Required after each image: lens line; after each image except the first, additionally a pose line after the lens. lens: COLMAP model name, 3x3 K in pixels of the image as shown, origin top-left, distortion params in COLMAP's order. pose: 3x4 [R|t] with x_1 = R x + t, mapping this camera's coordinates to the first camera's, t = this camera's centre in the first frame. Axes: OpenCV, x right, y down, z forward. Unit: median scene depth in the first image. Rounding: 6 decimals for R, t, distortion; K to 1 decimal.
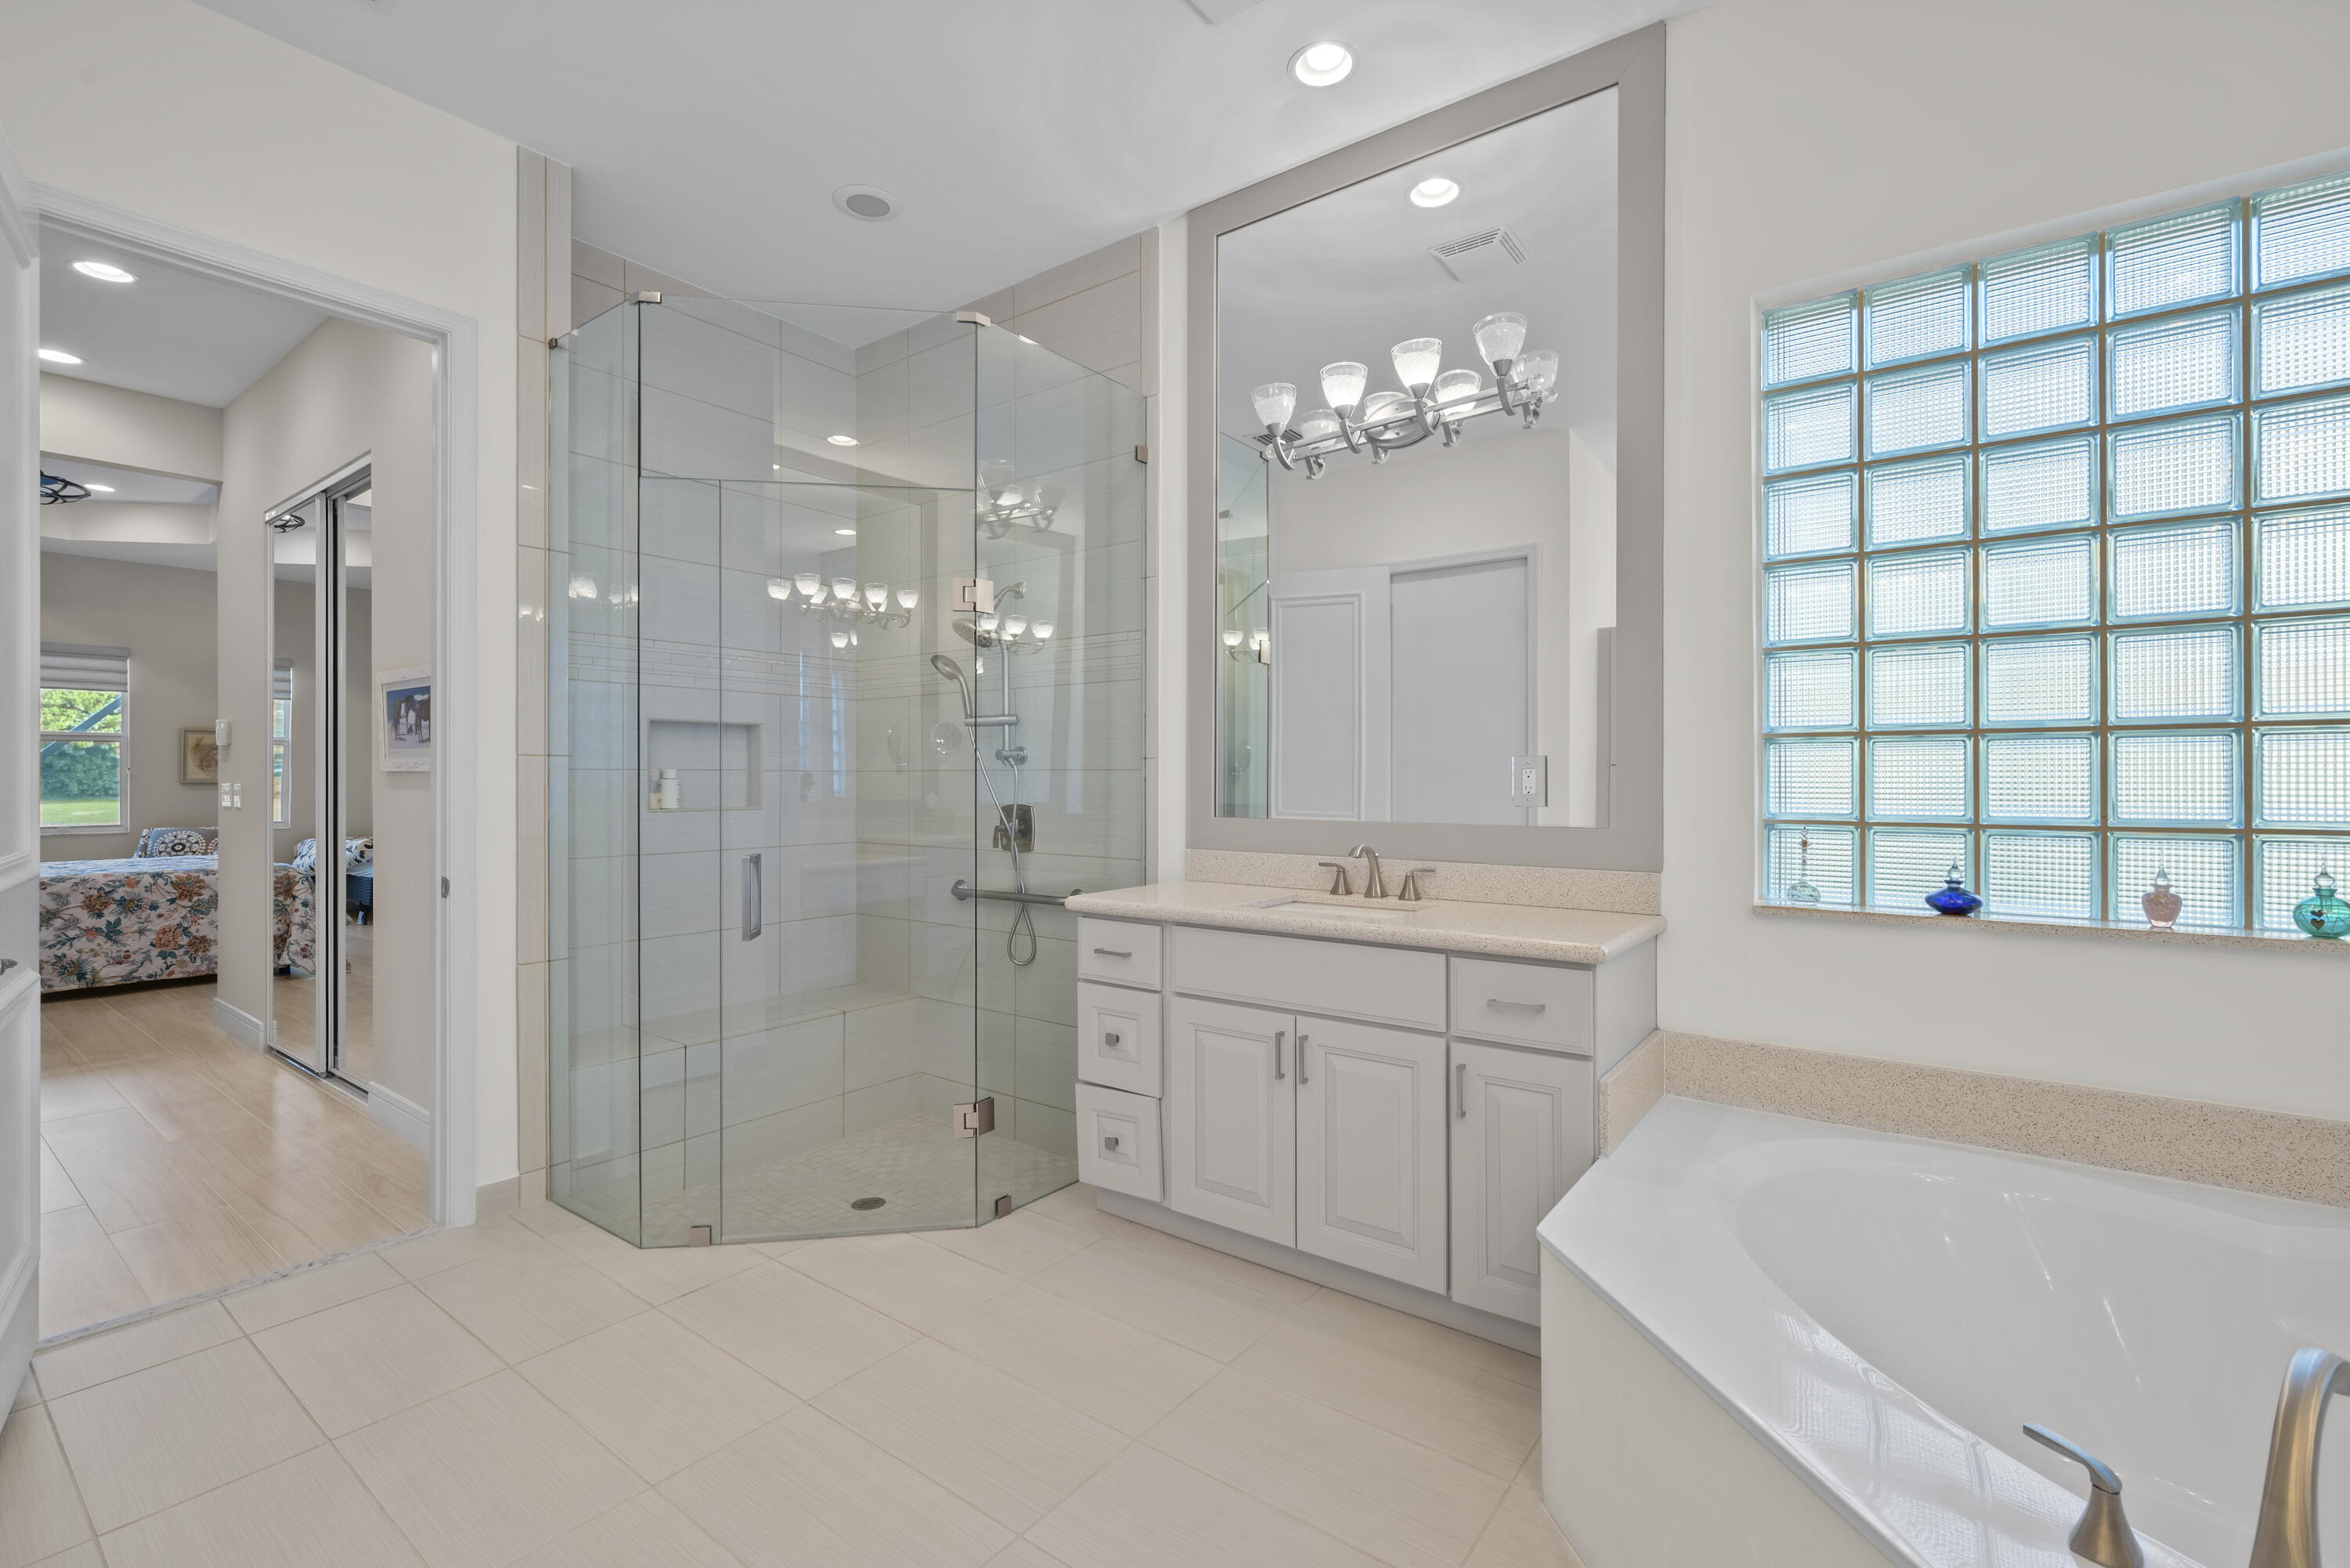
lens RADIAL K [[1024.0, 0, 1172.5], [0, 1024.0, 774.6], [0, 0, 1]] dist [0.002612, 0.000490]
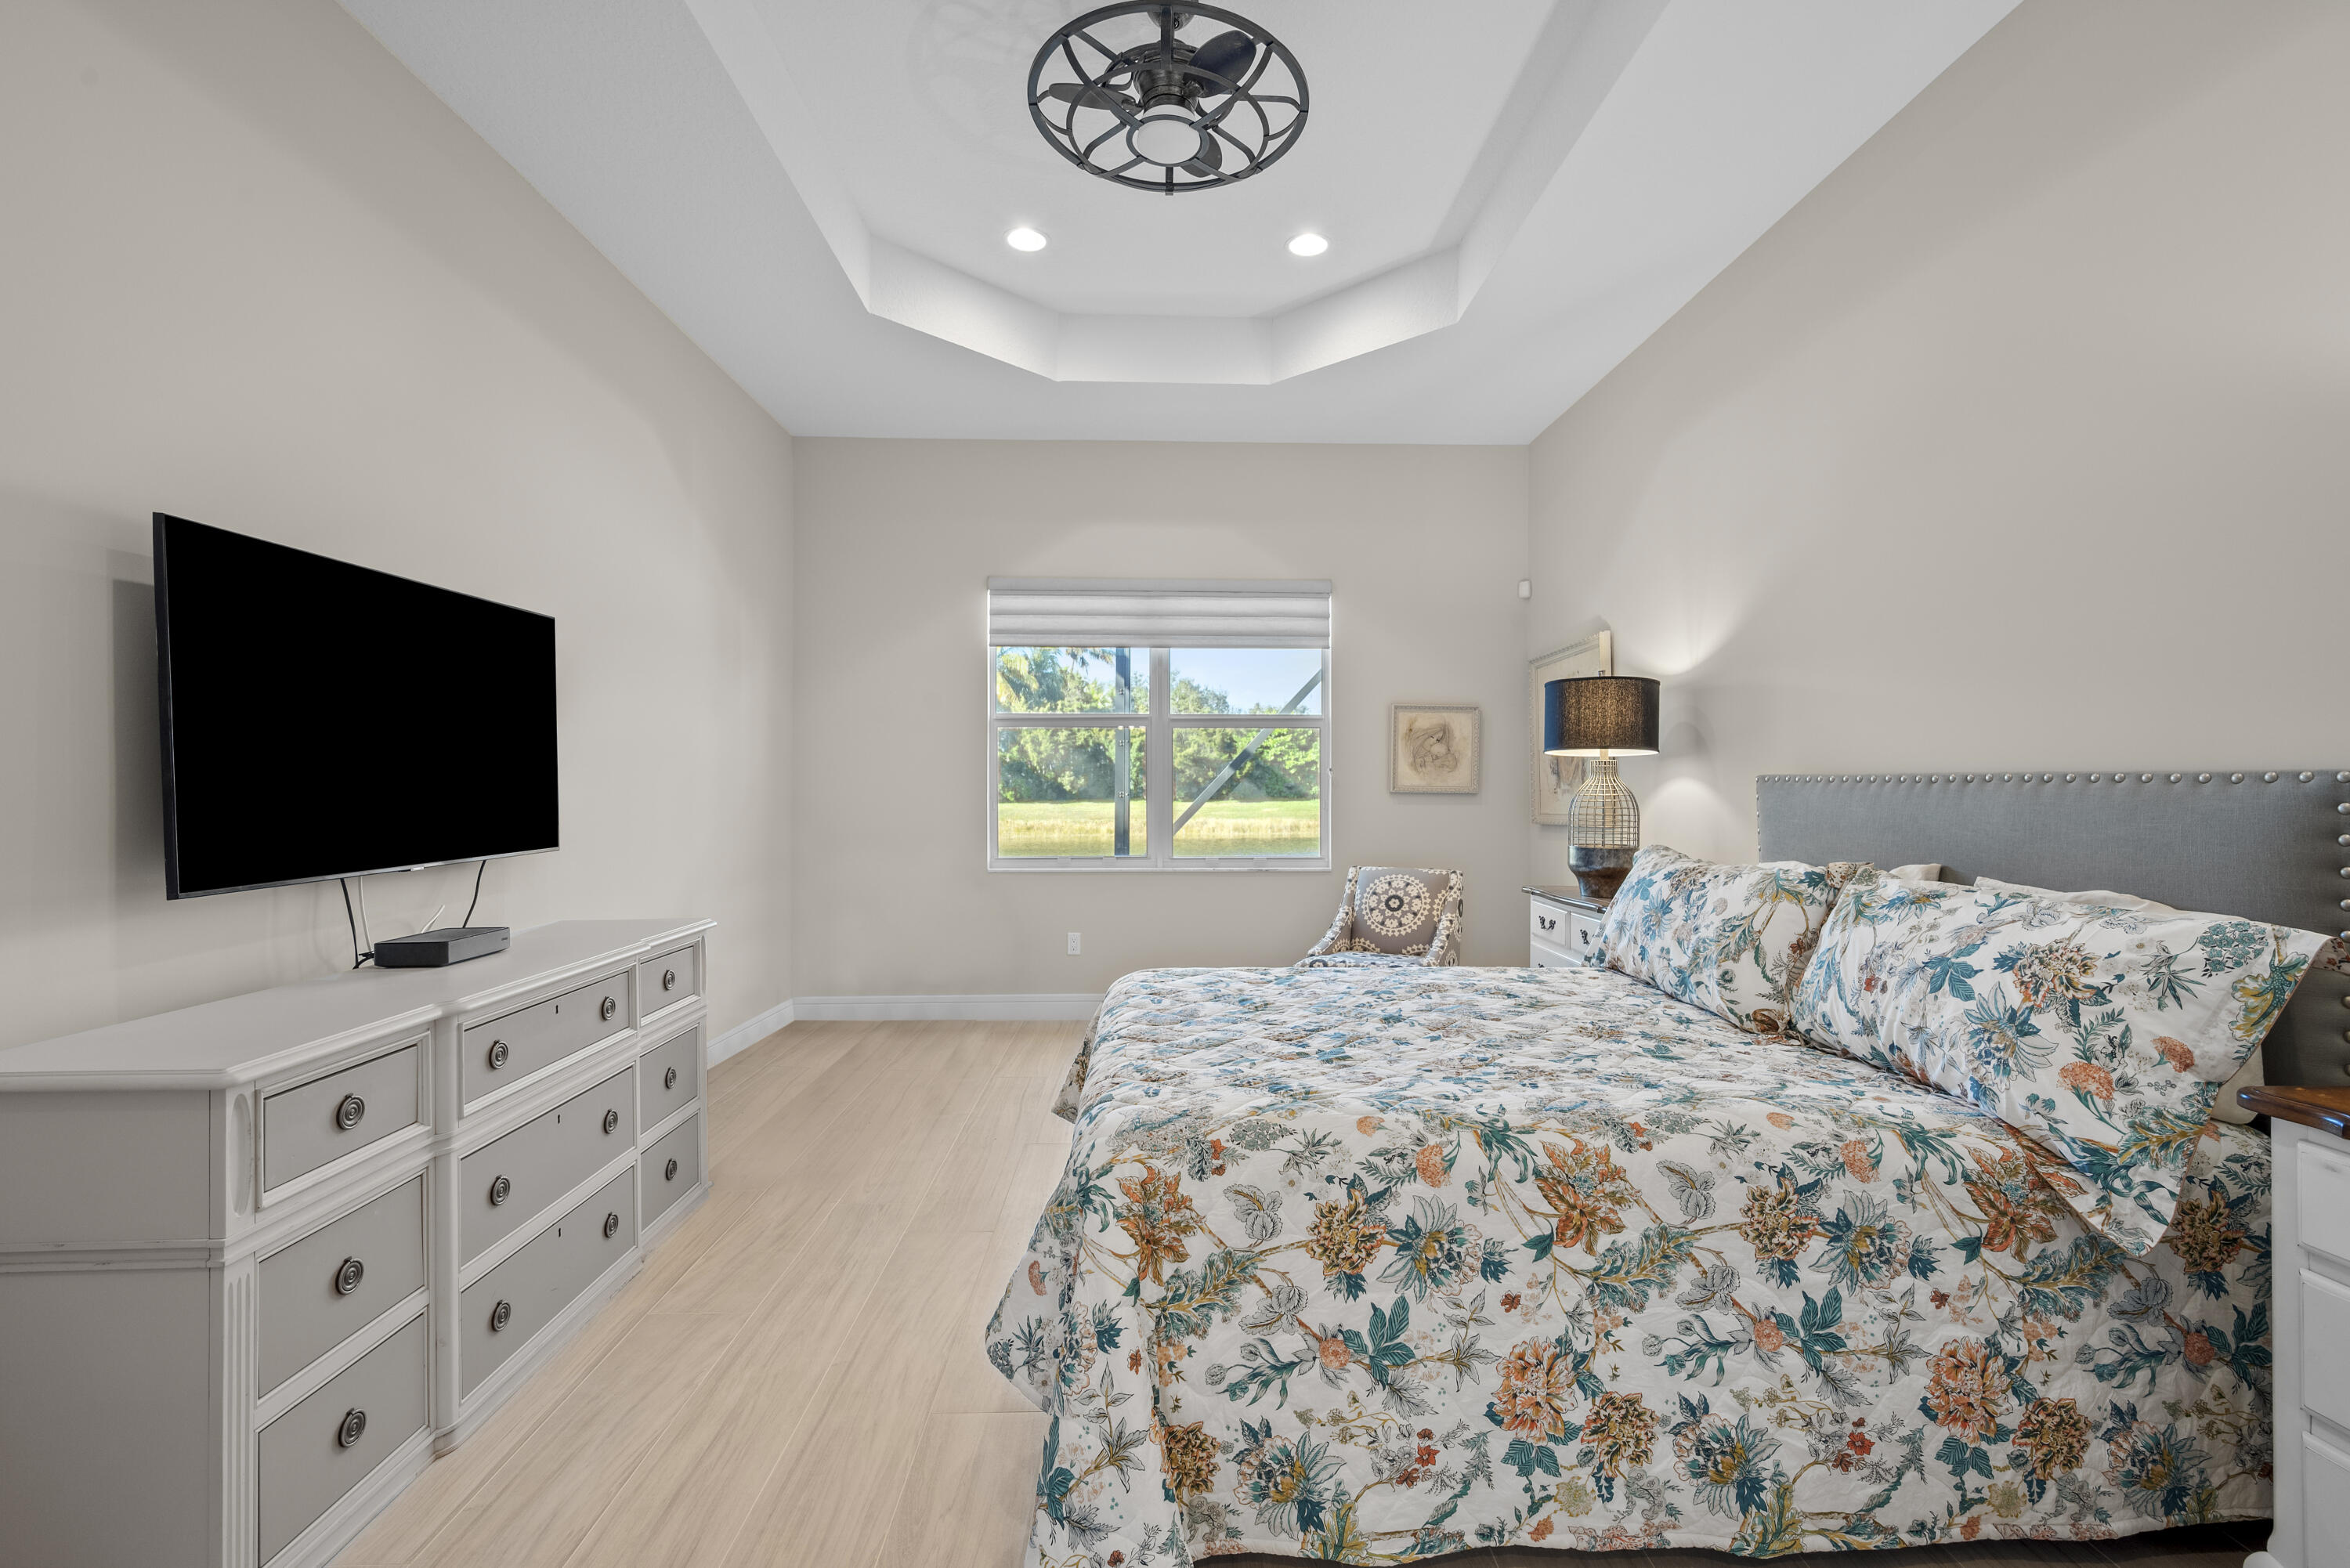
lens RADIAL K [[1018.7, 0, 1177.8], [0, 1018.7, 779.7], [0, 0, 1]] dist [-0.001365, 0.000216]
pose [[0.619143, -0.001748, -0.785276, -0.837427], [0.000169, 0.999998, -0.002093, 0.003063], [0.785278, 0.001163, 0.619142, 0.774357]]
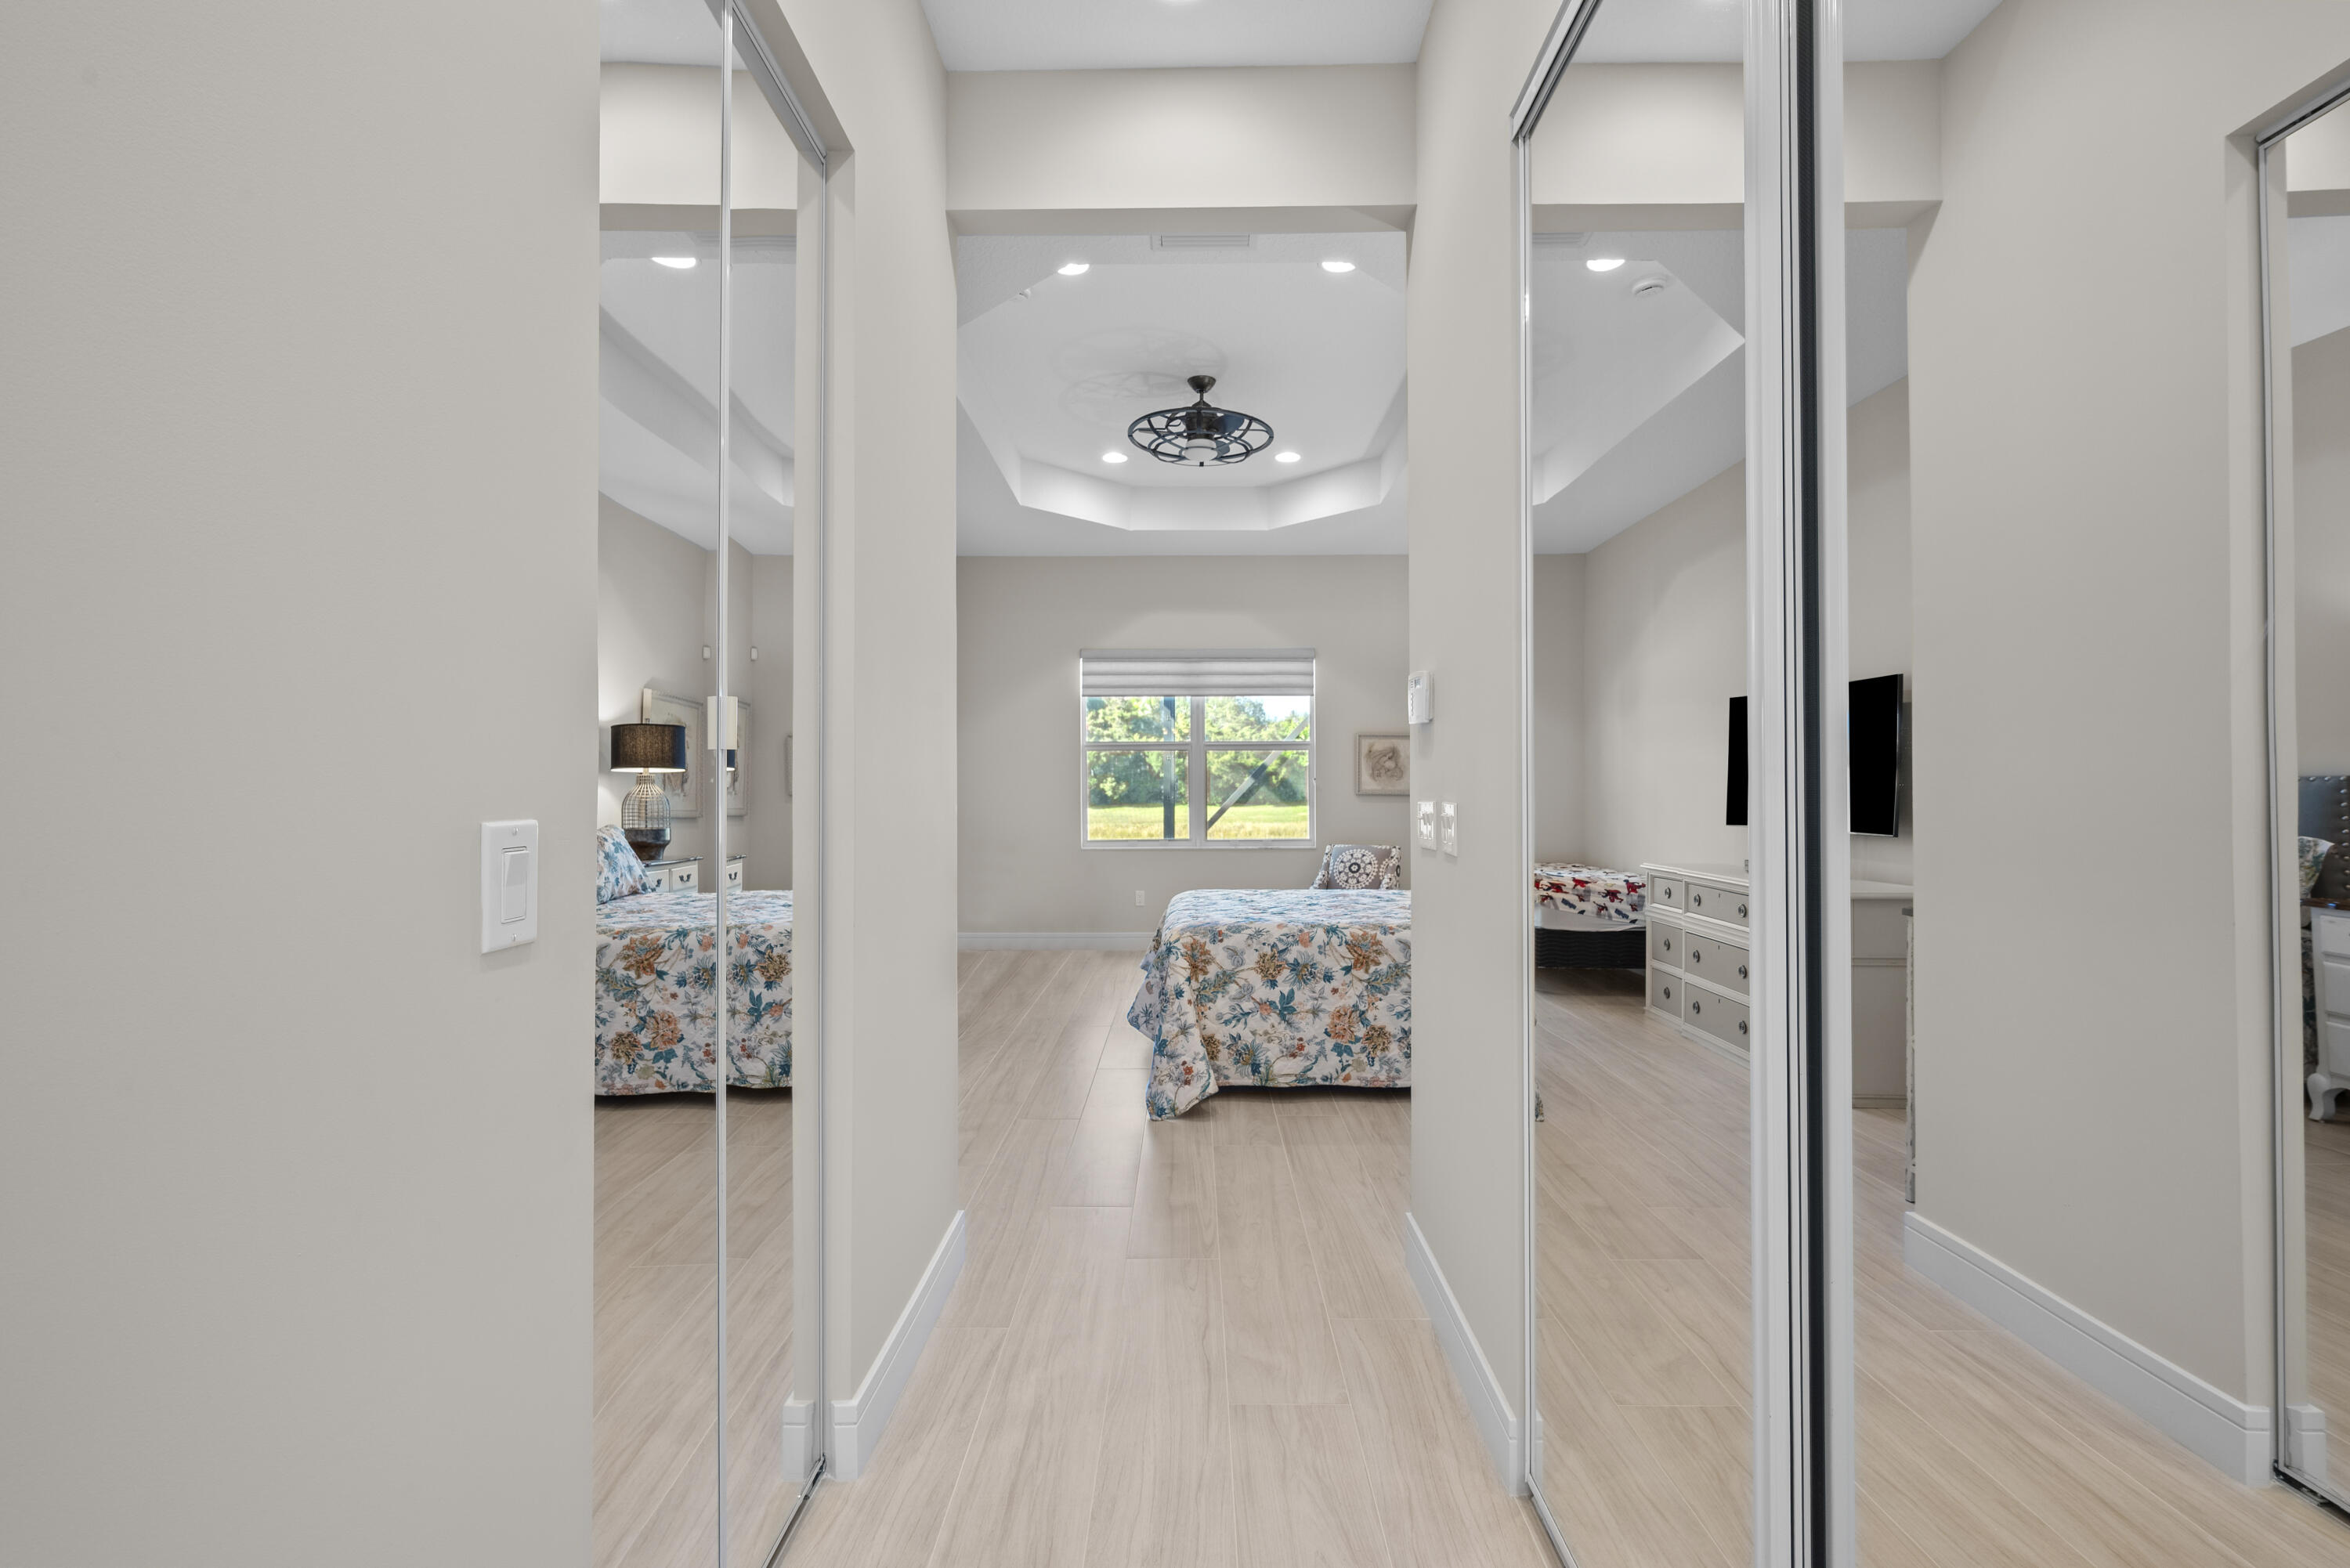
lens RADIAL K [[1018.7, 0, 1177.8], [0, 1018.7, 779.7], [0, 0, 1]] dist [-0.001365, 0.000216]
pose [[0.588249, -0.009136, -0.808628, -0.502220], [0.005673, 0.999958, -0.007170, 0.001684], [0.808660, -0.000370, 0.588276, 0.521556]]
